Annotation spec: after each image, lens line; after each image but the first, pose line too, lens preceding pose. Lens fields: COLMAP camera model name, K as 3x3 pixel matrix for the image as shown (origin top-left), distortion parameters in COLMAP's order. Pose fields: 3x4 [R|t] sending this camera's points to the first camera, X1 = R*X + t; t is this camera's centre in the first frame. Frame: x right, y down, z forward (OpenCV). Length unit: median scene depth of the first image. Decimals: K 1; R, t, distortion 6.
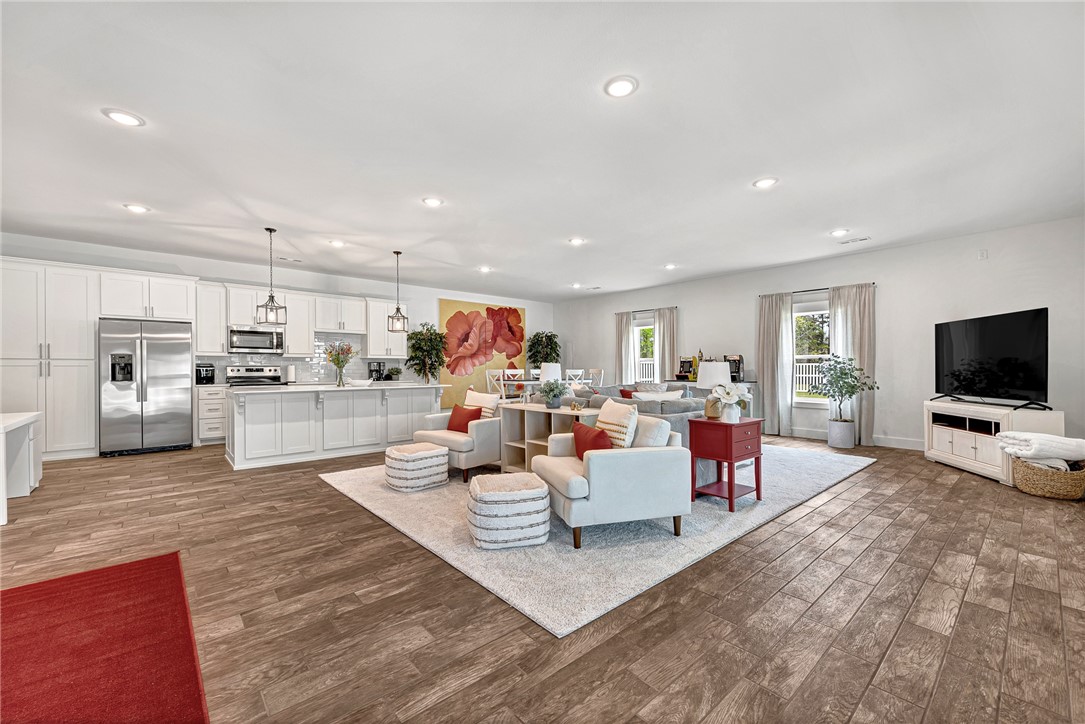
lens RADIAL K [[433.9, 0, 548.0], [0, 433.9, 371.7], [0, 0, 1]] dist [0.002461, 0.000102]
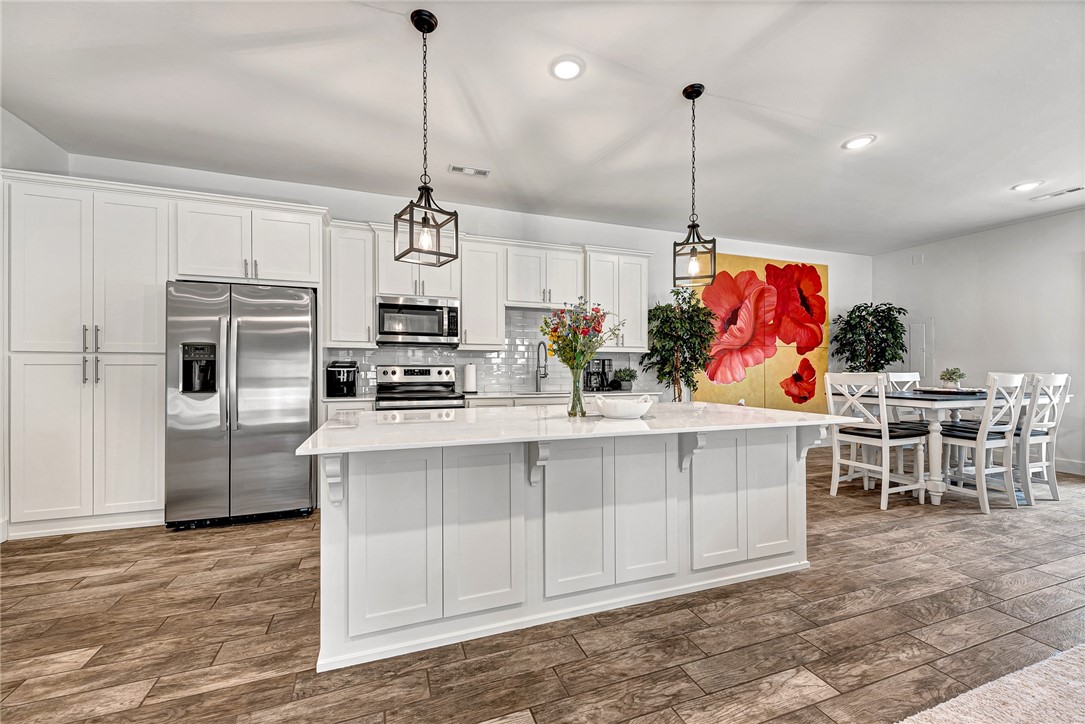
lens RADIAL K [[433.9, 0, 548.0], [0, 433.9, 371.7], [0, 0, 1]] dist [0.002461, 0.000102]
pose [[0.935401, 0.004819, -0.353555, -0.280822], [-0.005281, 0.999986, -0.000341, -0.005081], [0.353548, 0.002186, 0.935414, 0.480568]]
